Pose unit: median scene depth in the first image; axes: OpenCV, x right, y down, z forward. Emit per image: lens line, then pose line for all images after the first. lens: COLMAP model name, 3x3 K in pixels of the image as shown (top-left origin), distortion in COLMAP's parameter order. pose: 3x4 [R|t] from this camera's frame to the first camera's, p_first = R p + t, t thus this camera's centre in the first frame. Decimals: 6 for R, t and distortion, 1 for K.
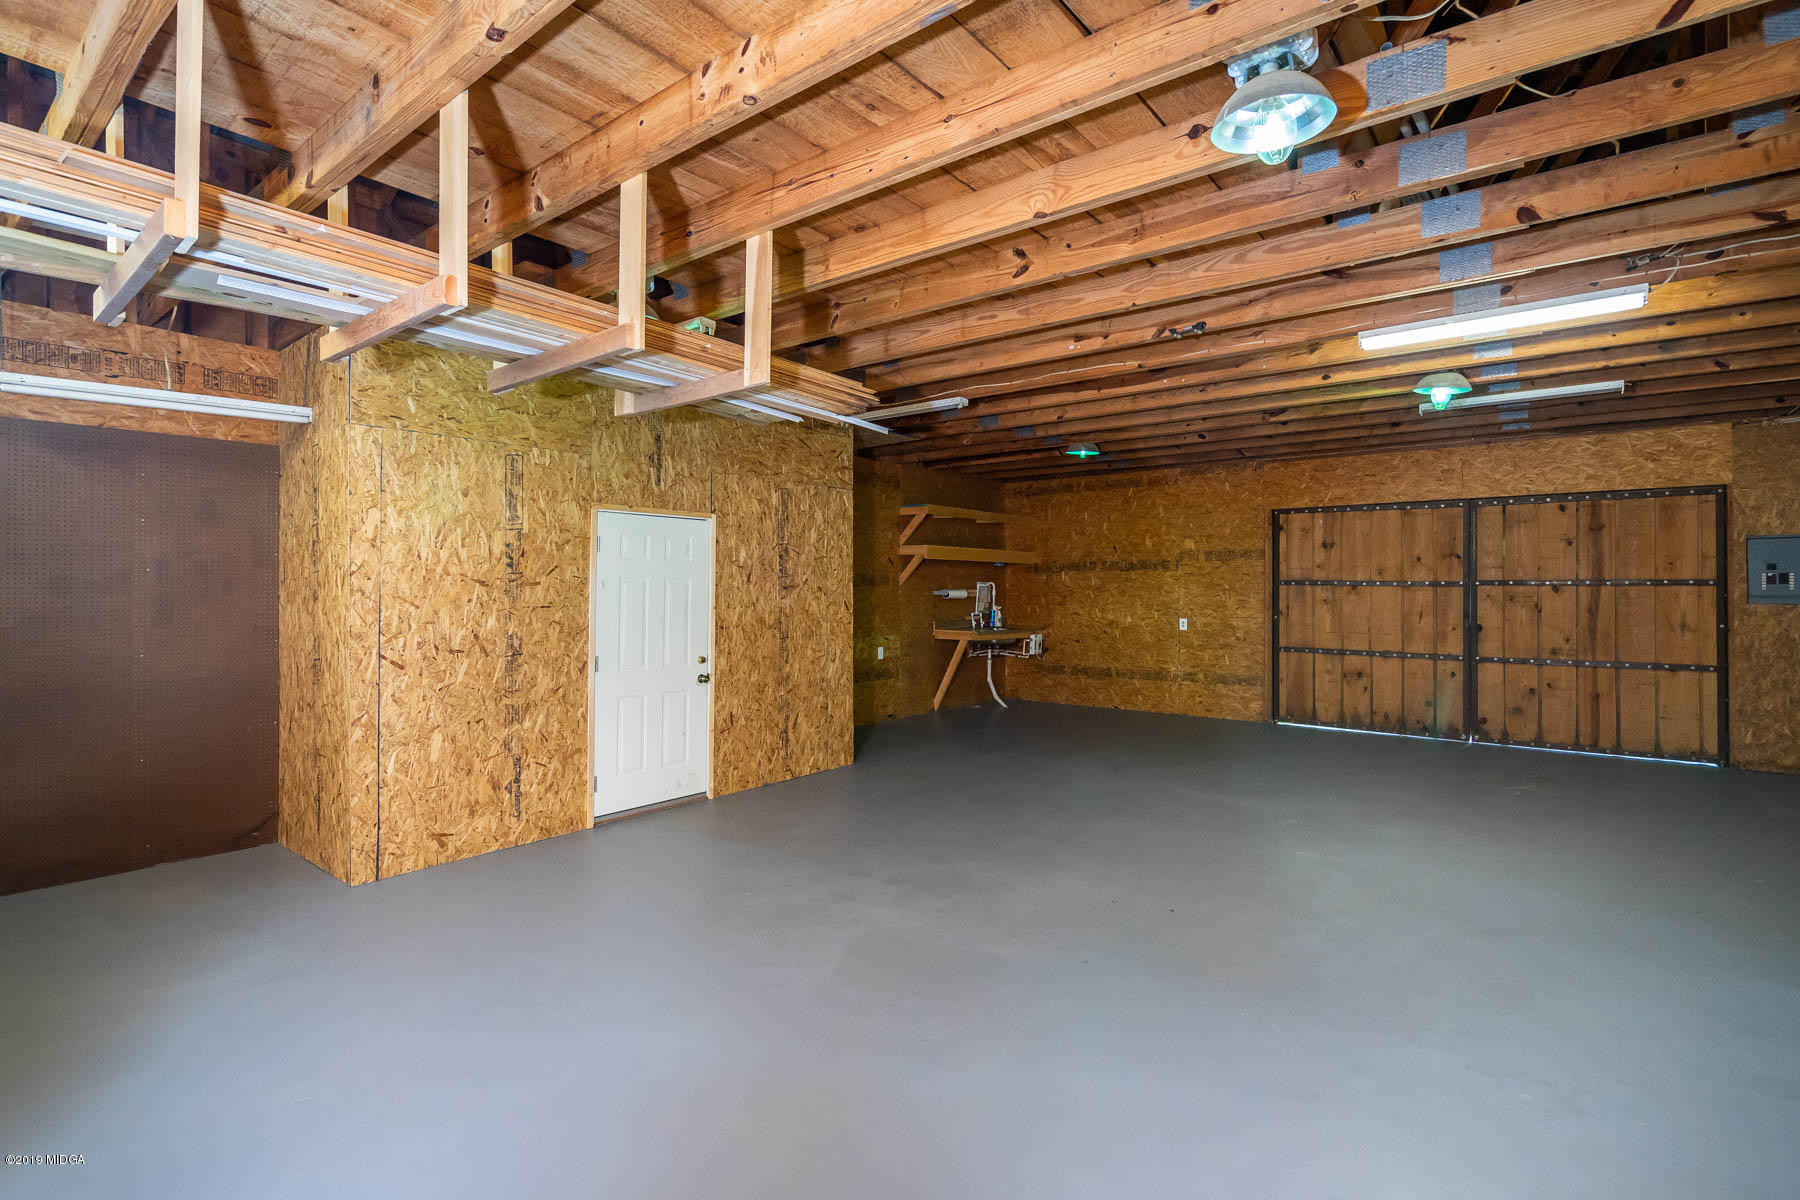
lens RADIAL K [[840.9, 0, 895.7], [0, 840.9, 580.8], [0, 0, 1]] dist [-0.002414, 0.000128]
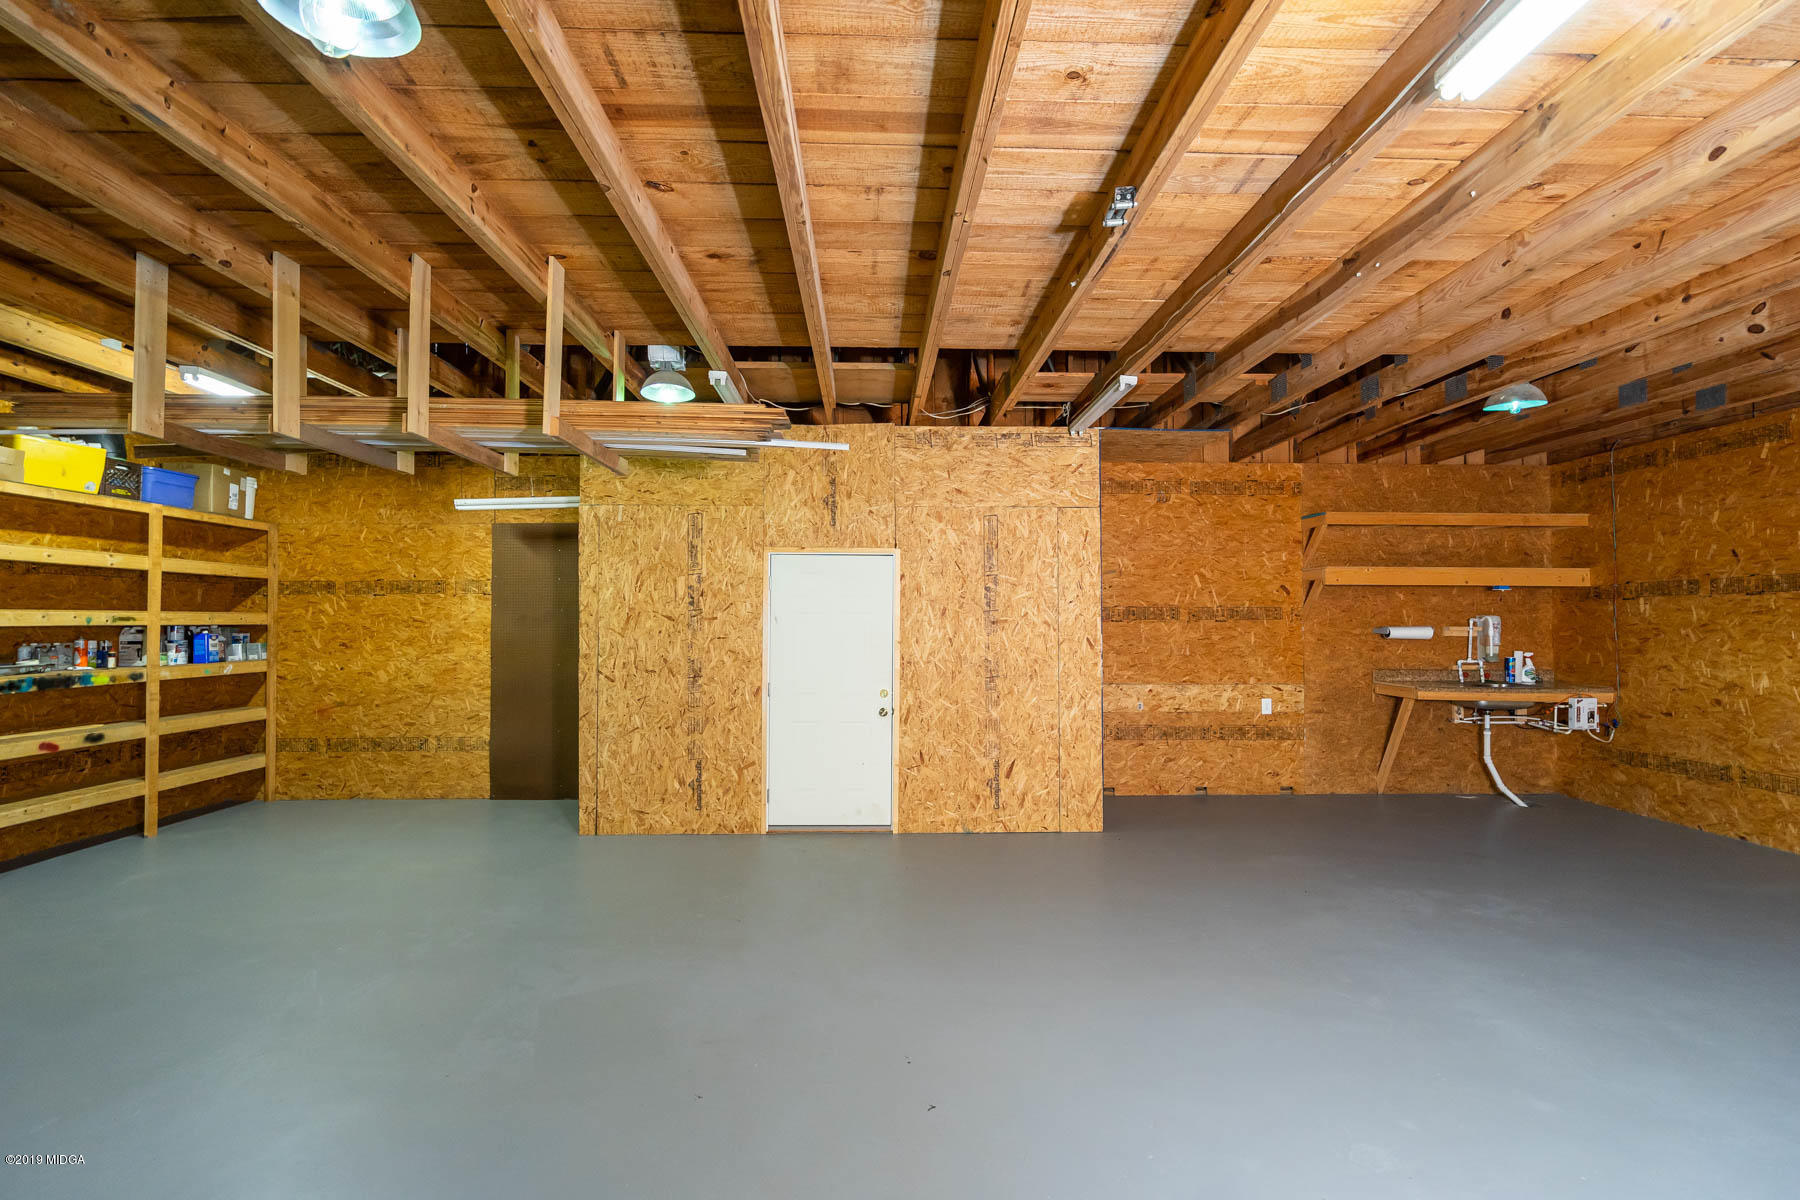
lens RADIAL K [[818.9, 0, 895.6], [0, 818.9, 612.3], [0, 0, 1]] dist [-0.002646, 0.000800]
pose [[0.649853, -0.007241, -0.760026, 0.478975], [0.003583, 0.999973, -0.006463, 0.002248], [0.760052, 0.001477, 0.649861, 0.334188]]
